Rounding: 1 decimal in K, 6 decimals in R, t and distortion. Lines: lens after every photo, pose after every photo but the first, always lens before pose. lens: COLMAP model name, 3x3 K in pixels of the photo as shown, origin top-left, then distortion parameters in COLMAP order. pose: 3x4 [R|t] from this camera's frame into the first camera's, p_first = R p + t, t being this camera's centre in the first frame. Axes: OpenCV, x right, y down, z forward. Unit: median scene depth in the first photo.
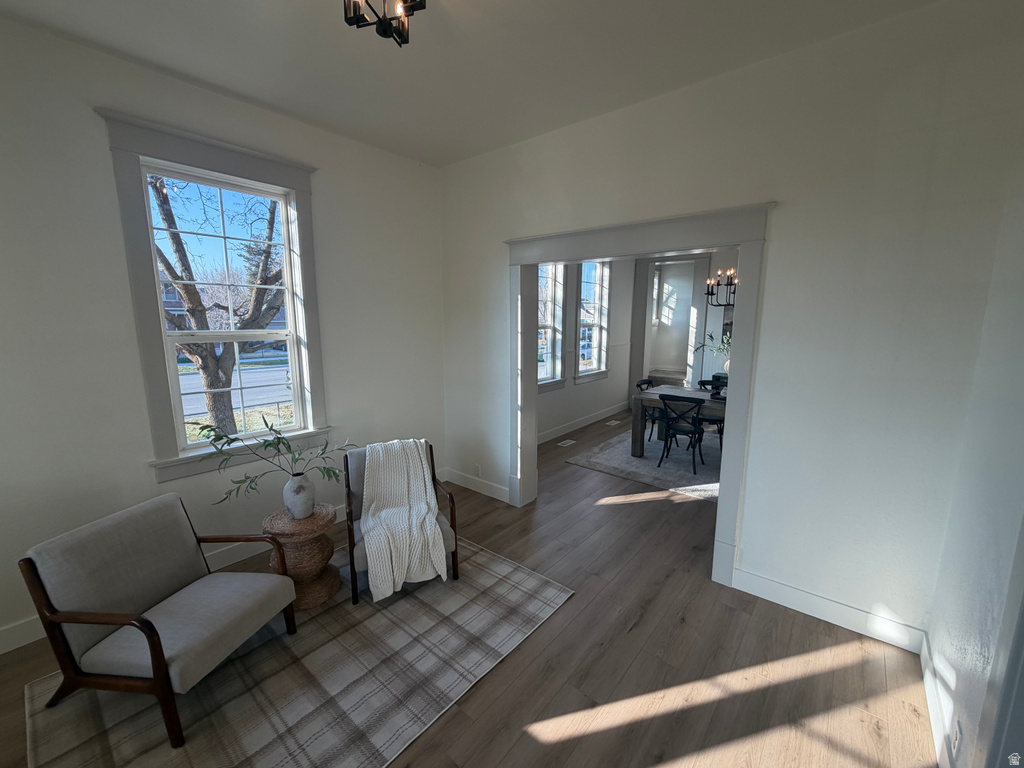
lens RADIAL K [[413.2, 0, 514.4], [0, 413.2, 385.6], [0, 0, 1]] dist [0.002968, -0.000117]
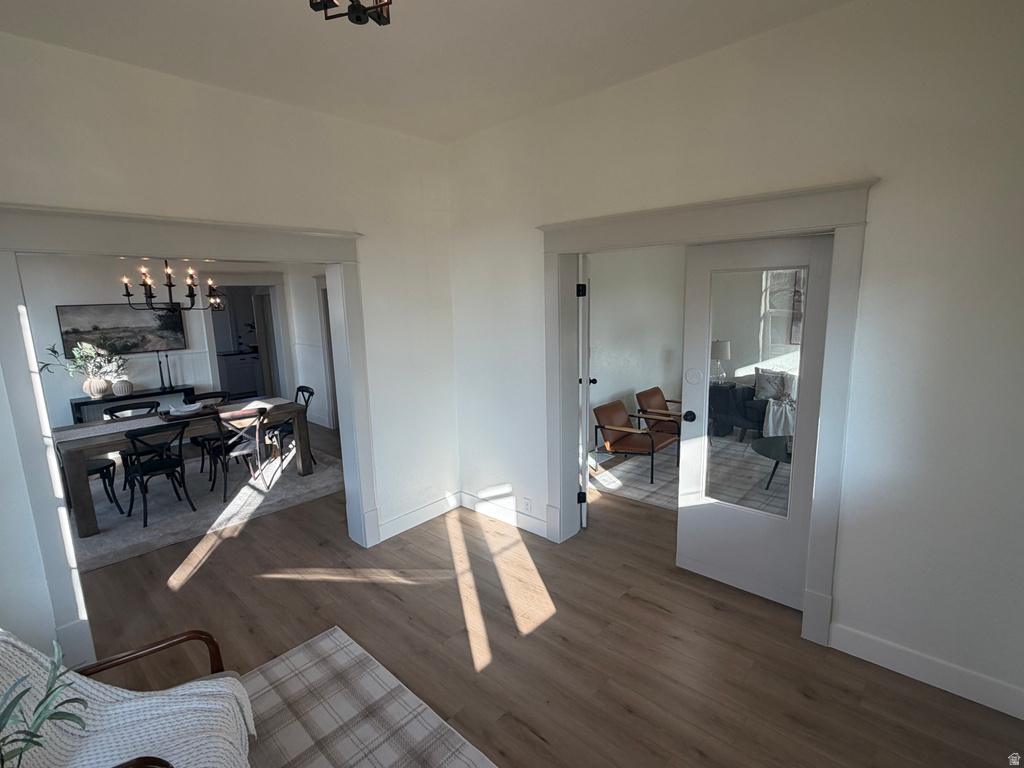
lens RADIAL K [[501.6, 0, 510.8], [0, 501.6, 379.3], [0, 0, 1]] dist [-0.001310, 0.000804]
pose [[0.053965, -0.171008, 0.983791, -0.330744], [0.194546, 0.968147, 0.157617, -0.053890], [-0.979408, 0.182887, 0.085515, 0.165257]]
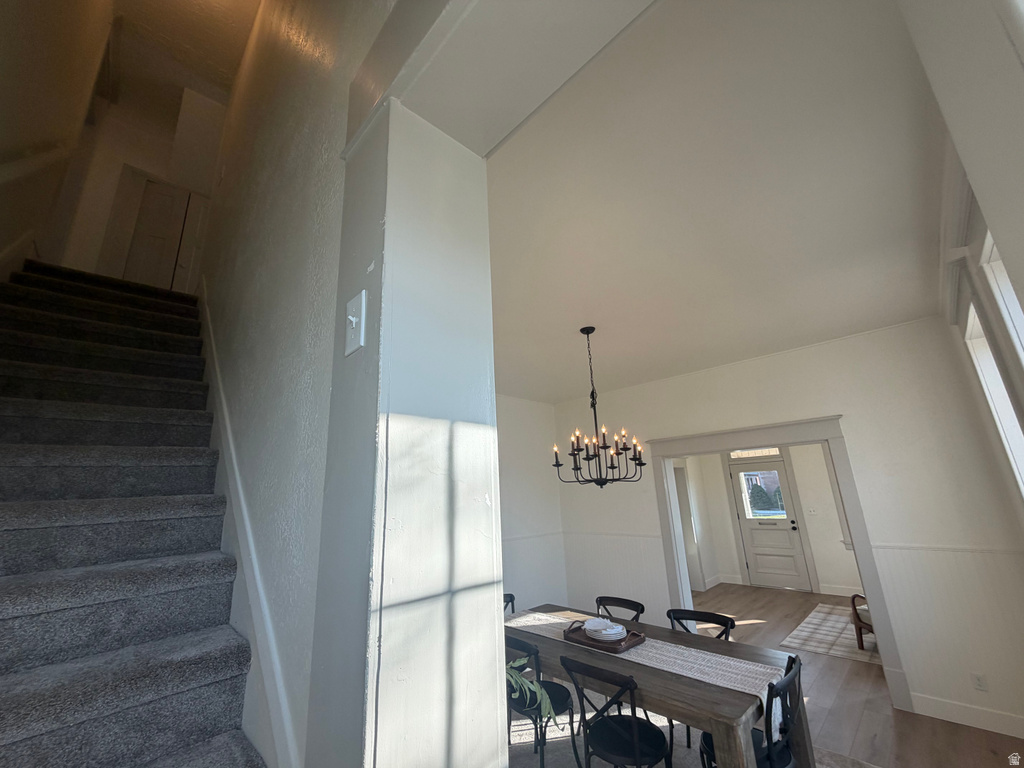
lens RADIAL K [[413.2, 0, 508.6], [0, 413.2, 382.3], [0, 0, 1]] dist [0.002968, -0.000117]
pose [[-0.993070, 0.076199, 0.089476, 0.421262], [0.067592, 0.993124, -0.095580, -0.216344], [-0.096144, -0.088870, -0.991392, 1.181606]]
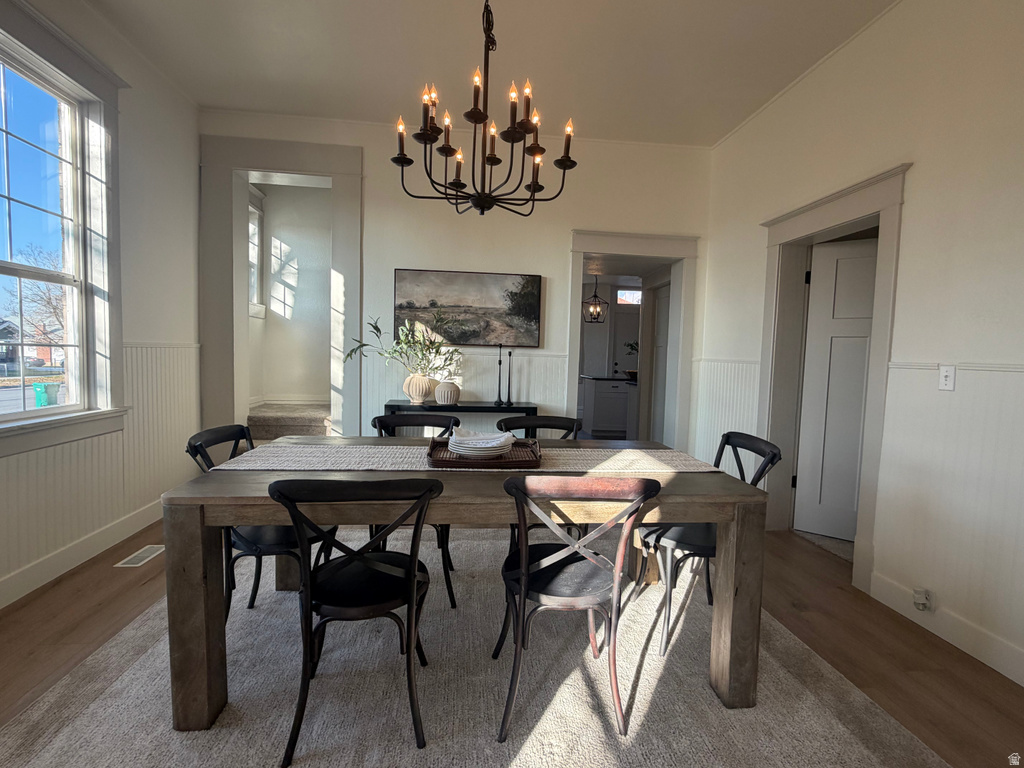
lens RADIAL K [[474.7, 0, 509.2], [0, 474.7, 382.5], [0, 0, 1]] dist [-0.004004, -0.000528]
pose [[0.699367, -0.025547, 0.714306, 0.174762], [0.092986, 0.994120, -0.055487, -0.006121], [-0.708689, 0.105227, 0.697630, 0.486931]]
